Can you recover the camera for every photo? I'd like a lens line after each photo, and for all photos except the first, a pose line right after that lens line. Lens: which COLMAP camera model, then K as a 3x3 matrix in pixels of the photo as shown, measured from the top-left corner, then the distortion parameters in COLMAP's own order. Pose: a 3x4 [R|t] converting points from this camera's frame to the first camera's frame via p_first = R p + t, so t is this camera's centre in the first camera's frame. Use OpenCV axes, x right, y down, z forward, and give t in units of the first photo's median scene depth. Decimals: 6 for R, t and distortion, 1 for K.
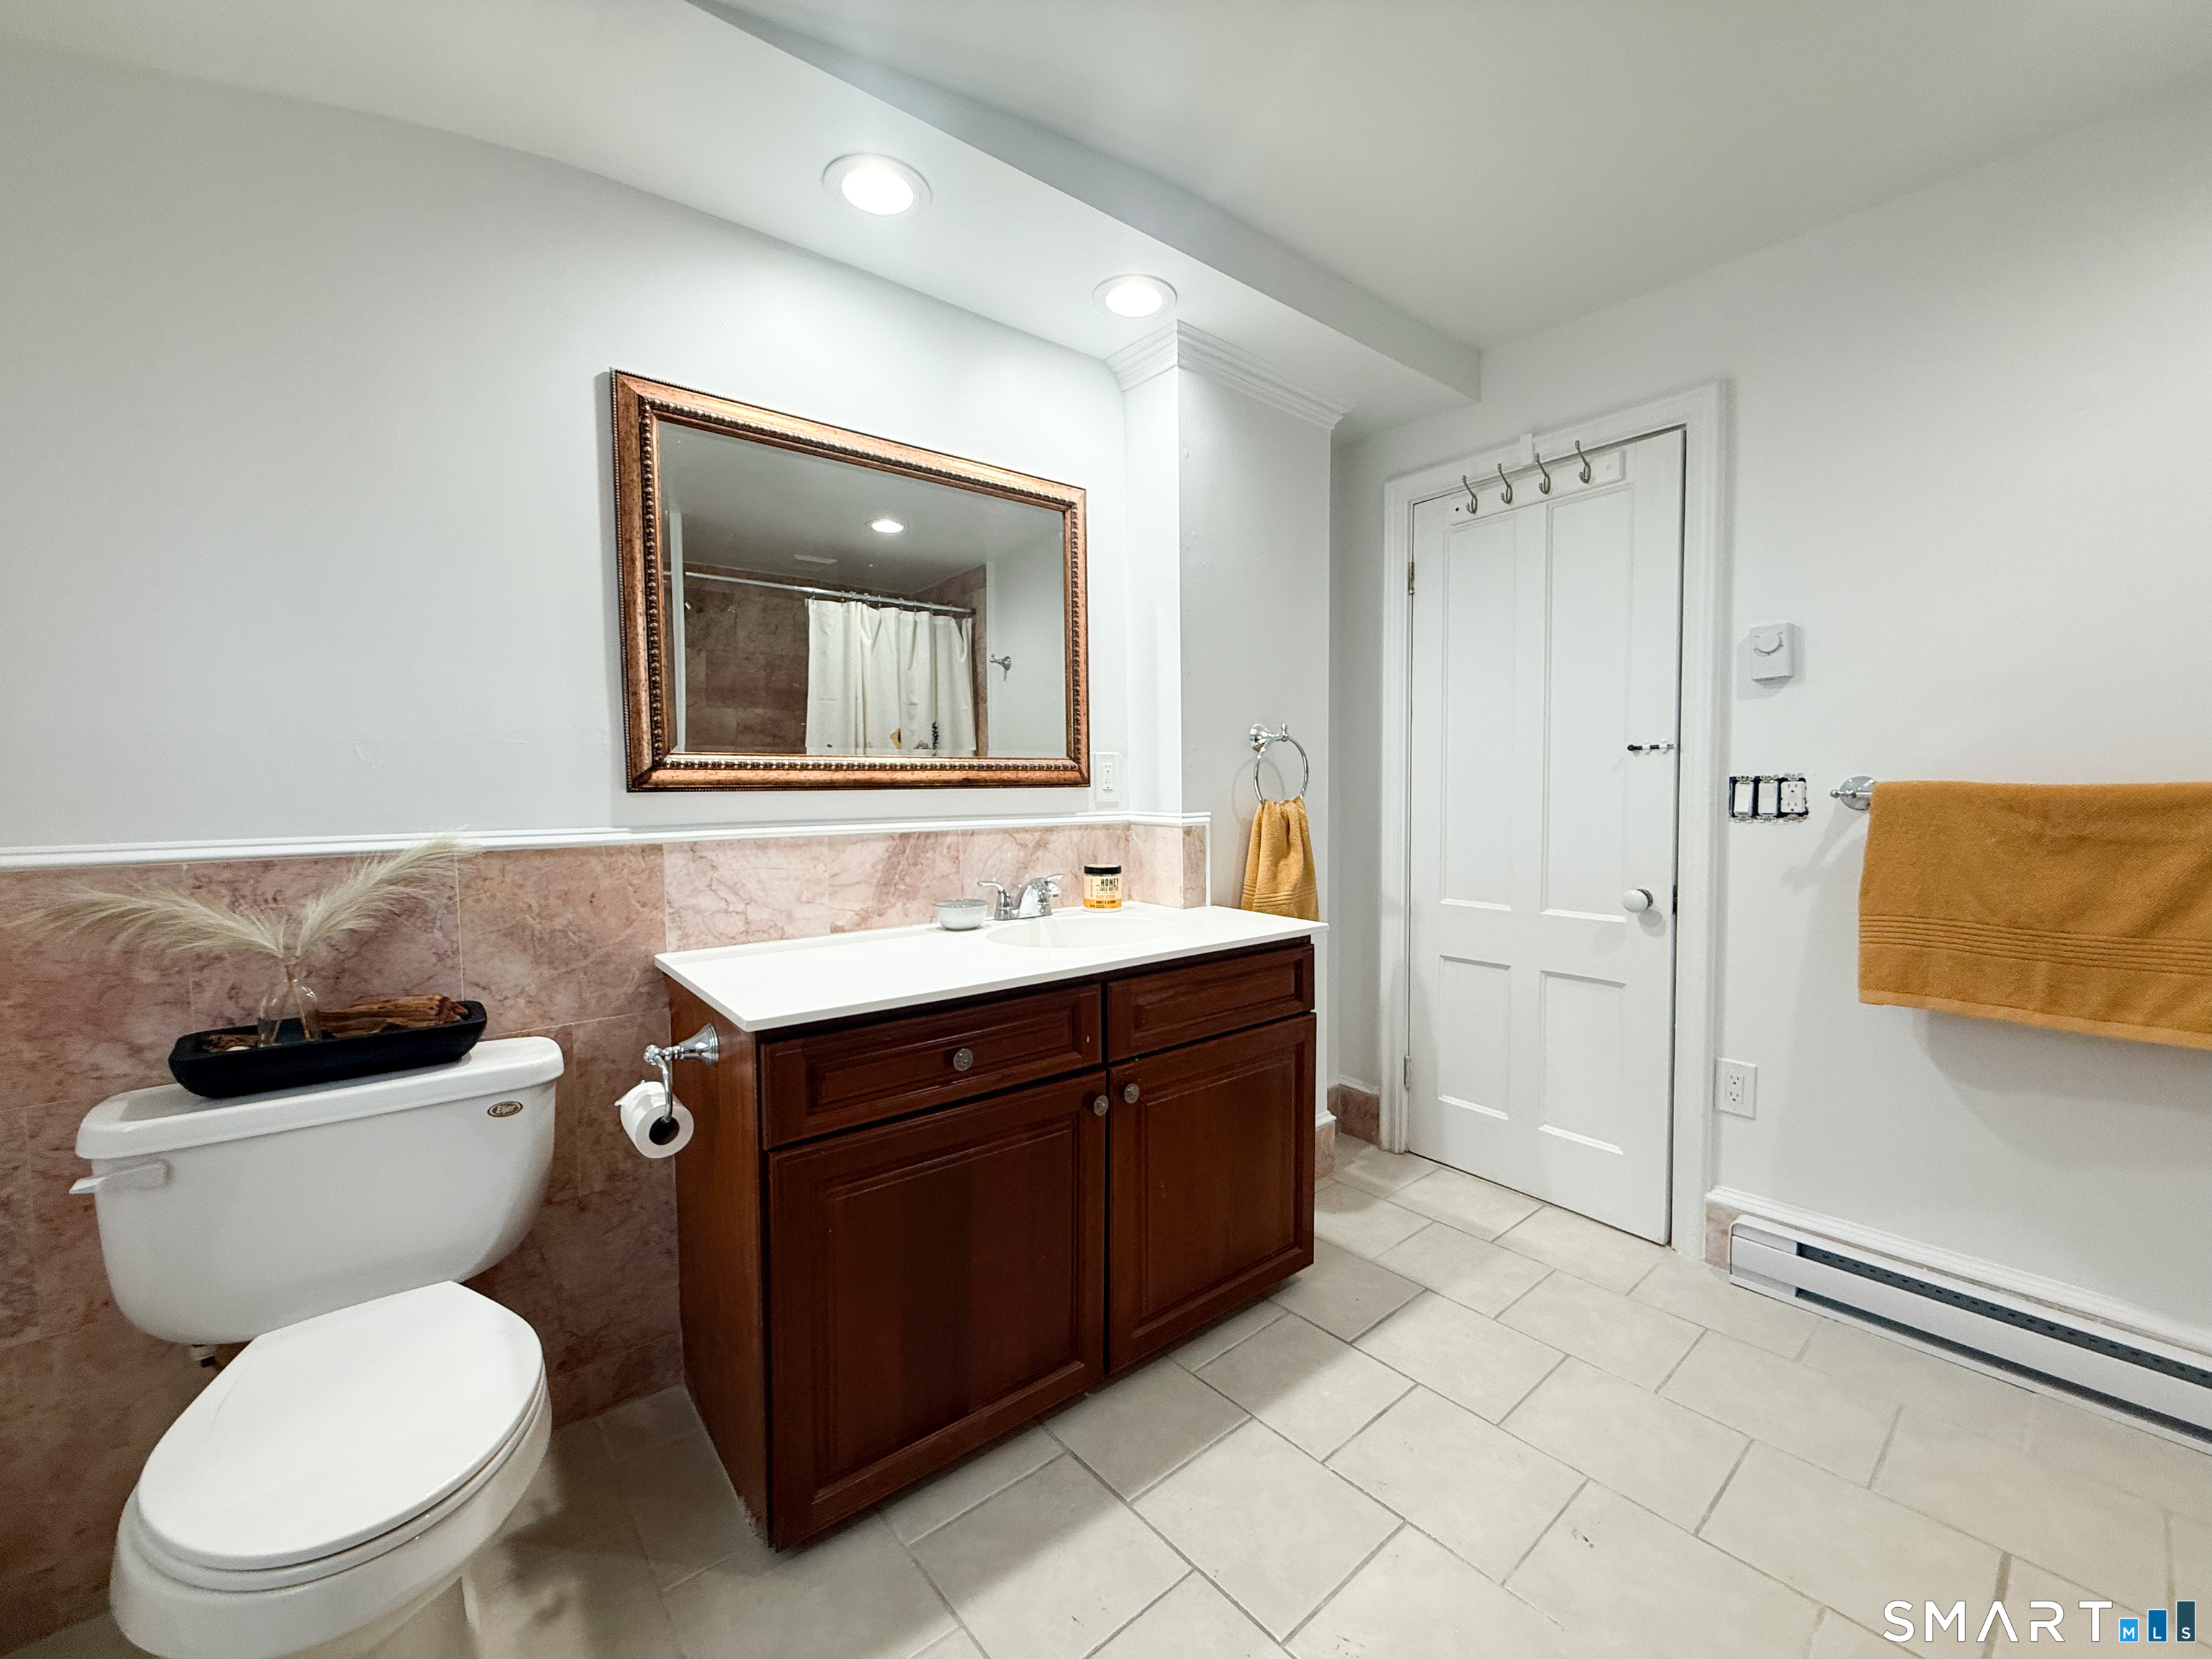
lens RADIAL K [[876.9, 0, 1109.3], [0, 876.9, 830.3], [0, 0, 1]] dist [0.000672, -0.000541]
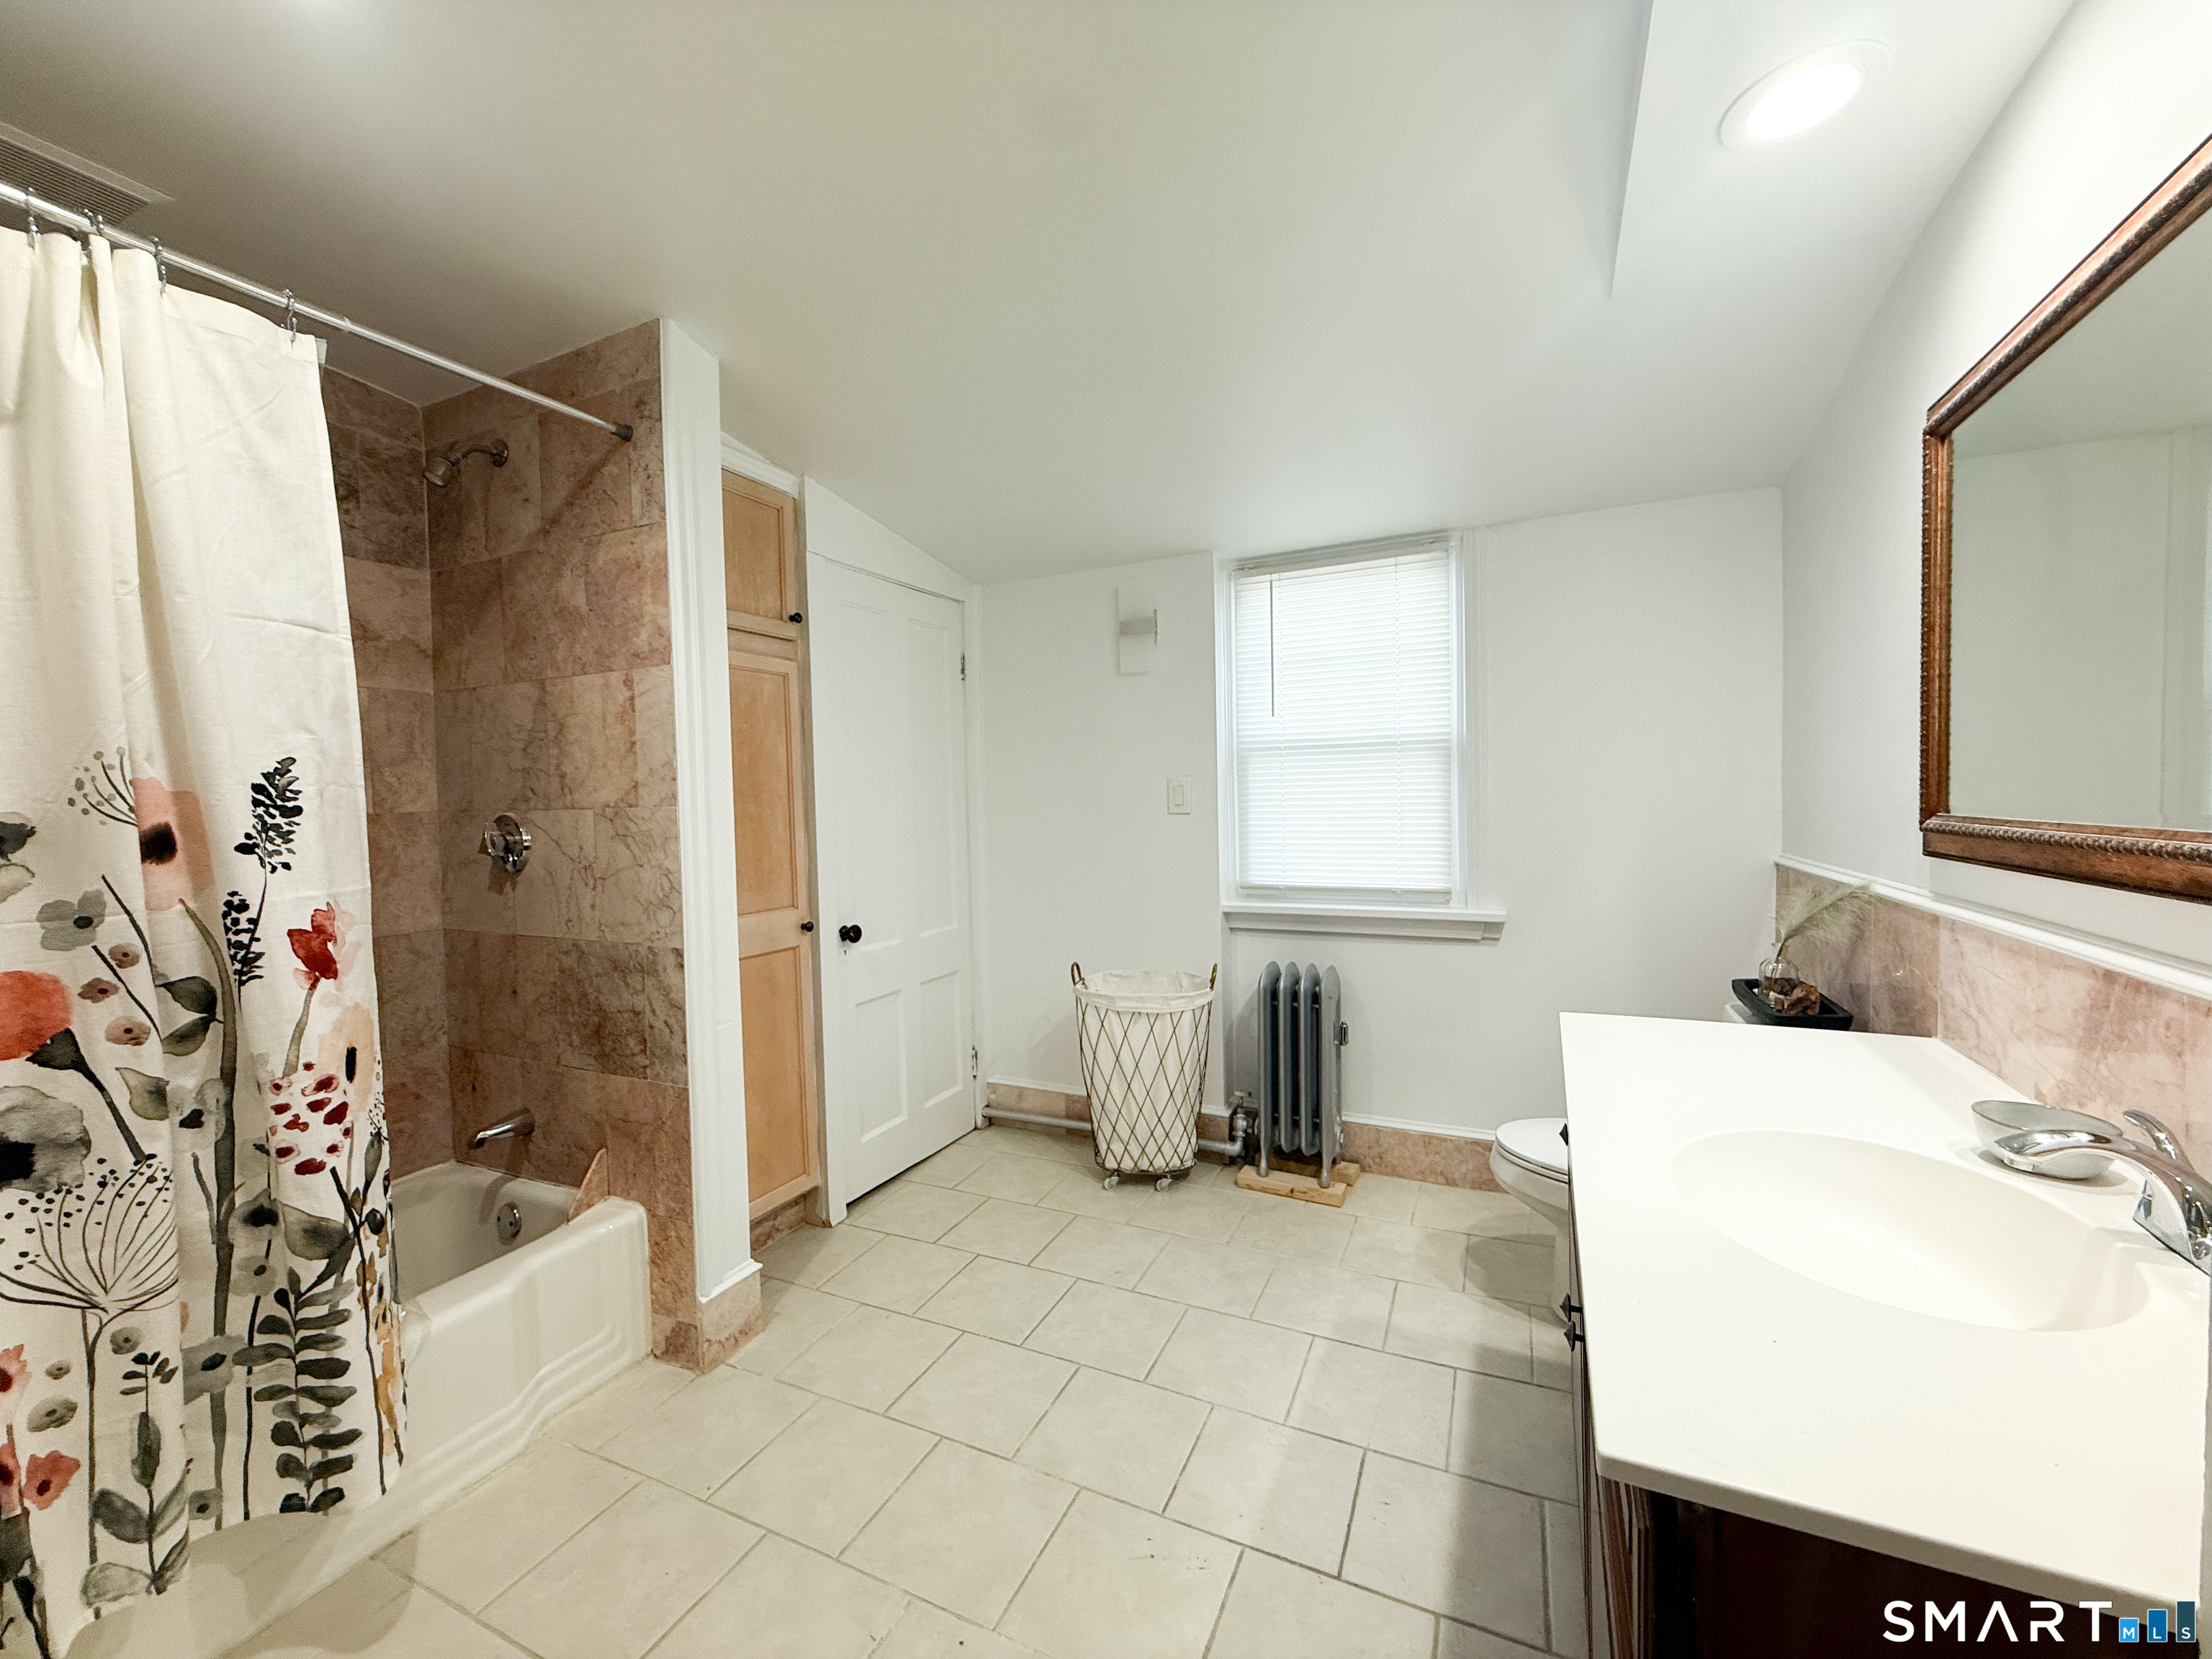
lens RADIAL K [[876.9, 0, 1099.6], [0, 876.9, 823.9], [0, 0, 1]] dist [0.000672, -0.000541]
pose [[-0.899295, 0.046339, -0.434881, 0.478890], [0.010520, 0.996375, 0.084415, -0.120839], [0.437216, 0.071339, -0.896522, 1.064644]]
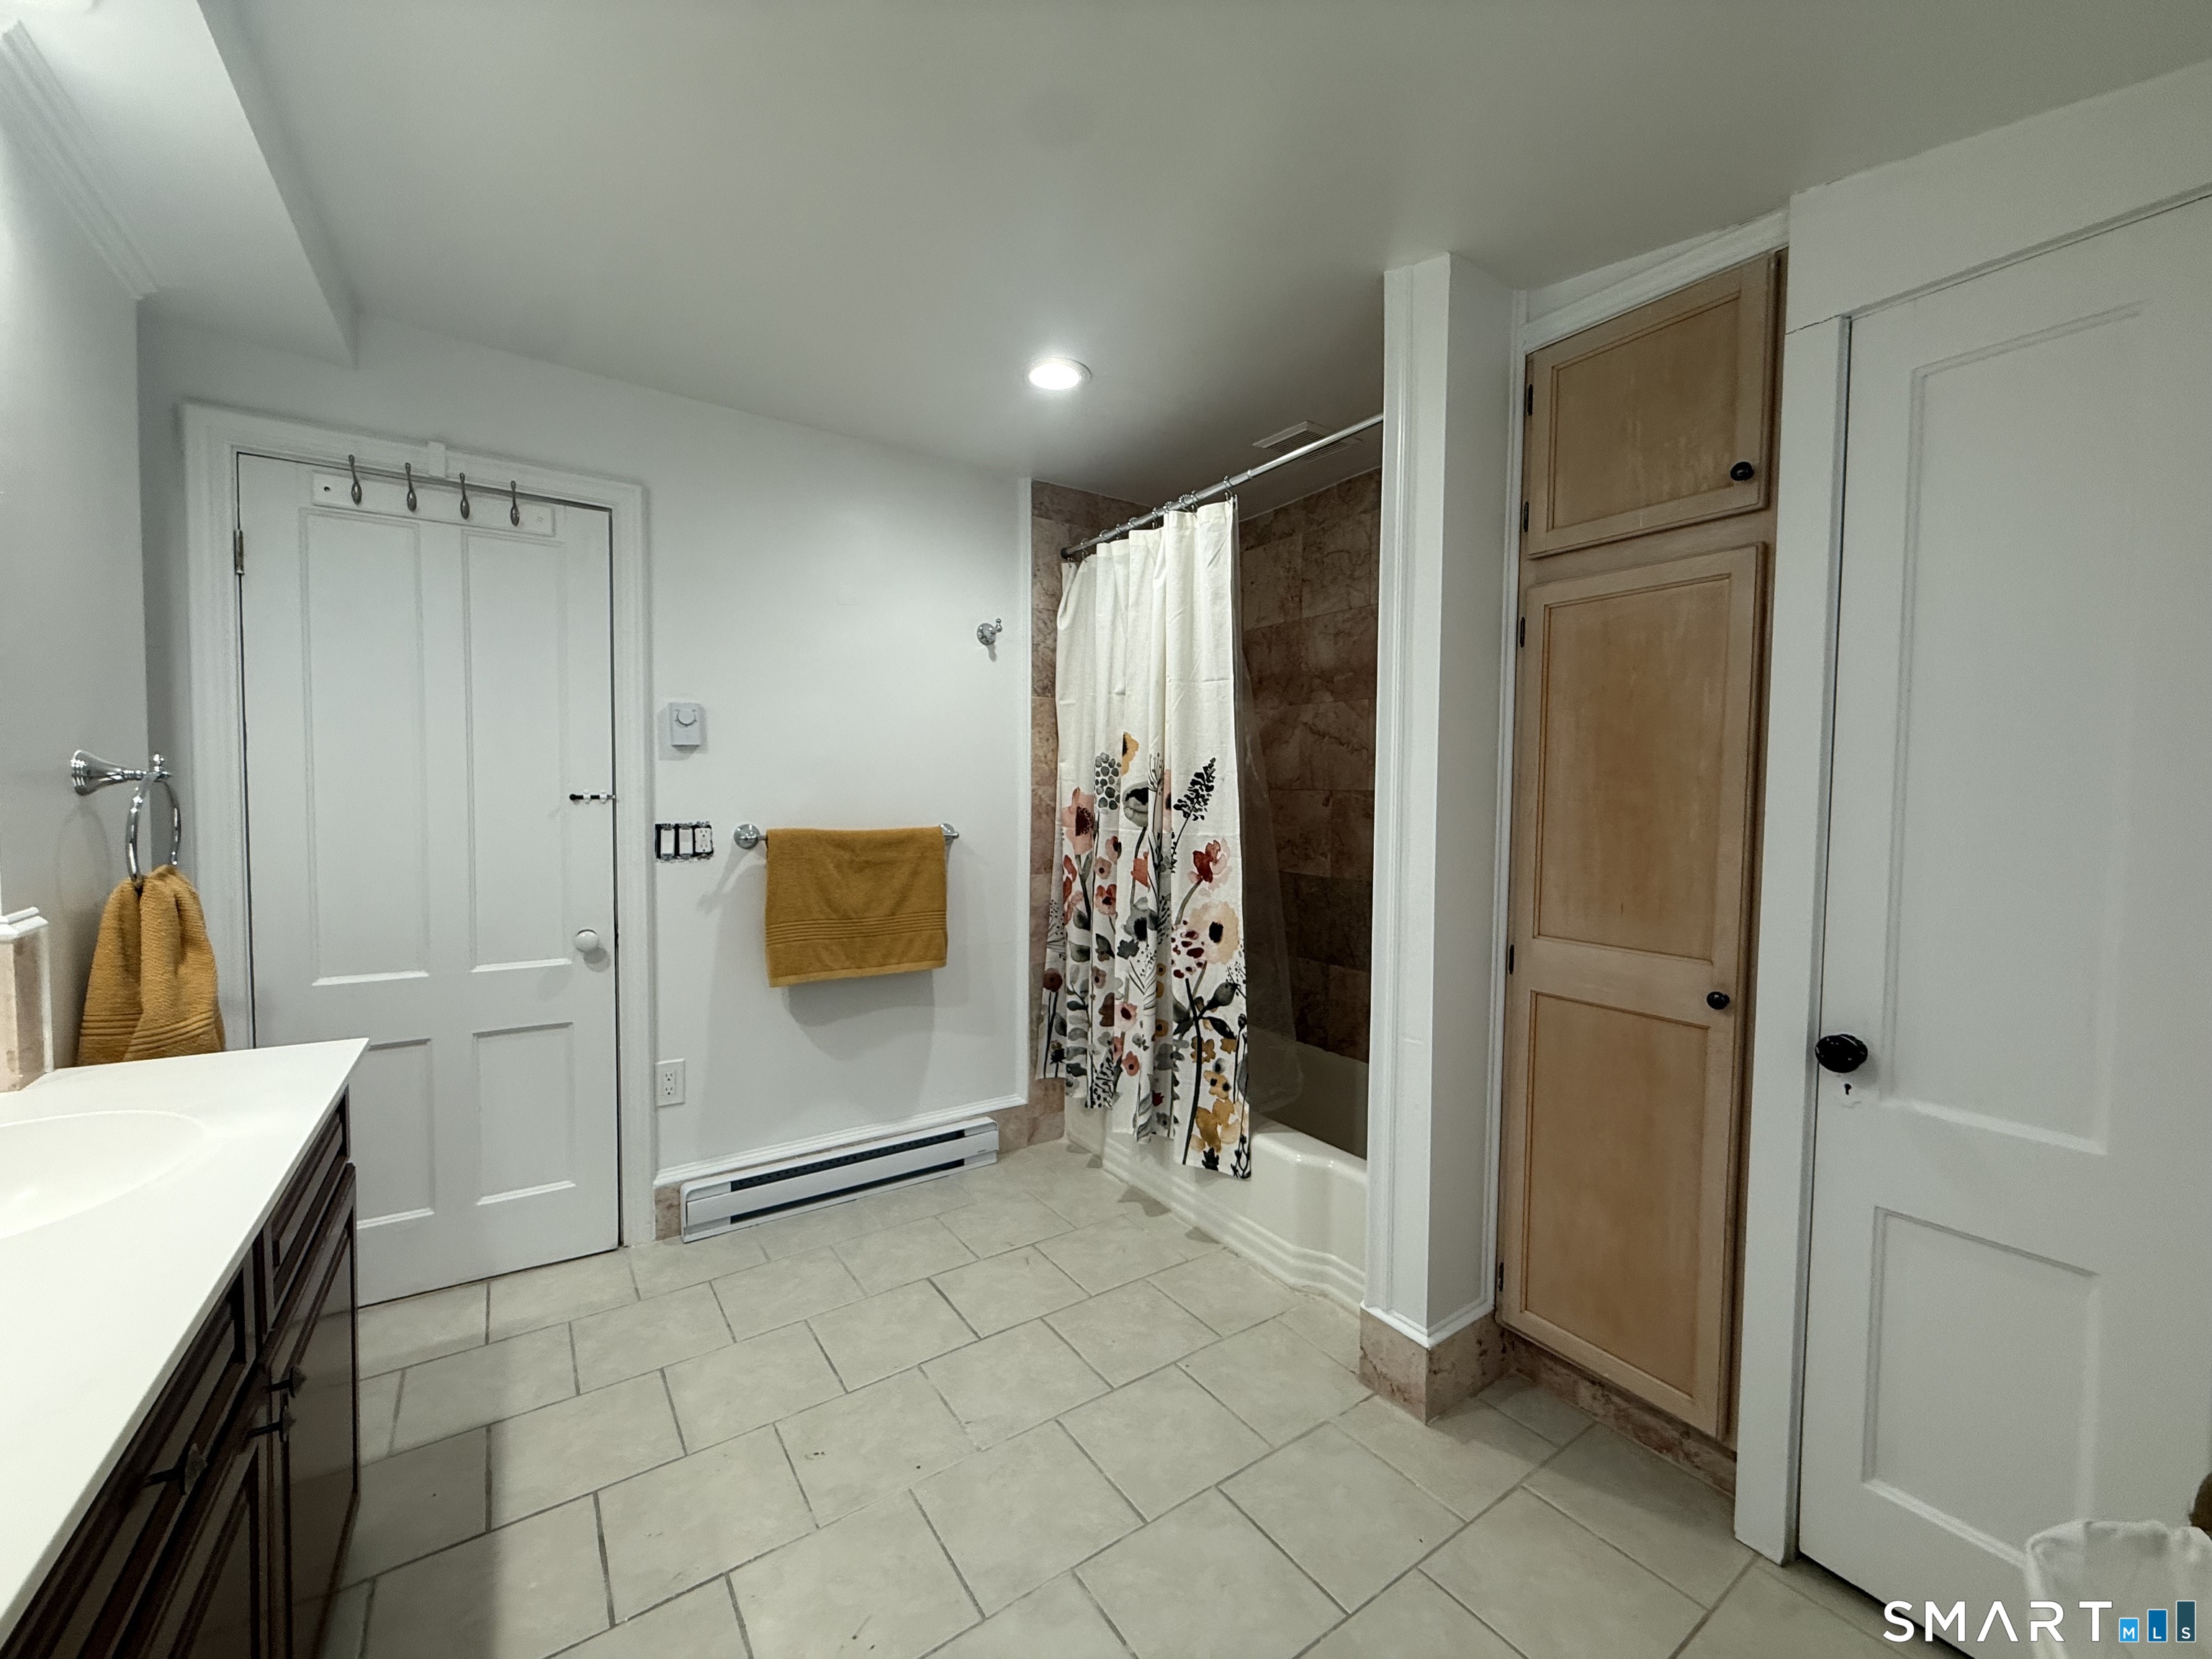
lens RADIAL K [[876.9, 0, 1097.2], [0, 876.9, 834.2], [0, 0, 1]] dist [0.000672, -0.000541]
pose [[0.102038, -0.039112, 0.994011, -0.417836], [0.036799, 0.998691, 0.035519, -0.069587], [-0.994100, 0.032954, 0.103344, 0.295083]]
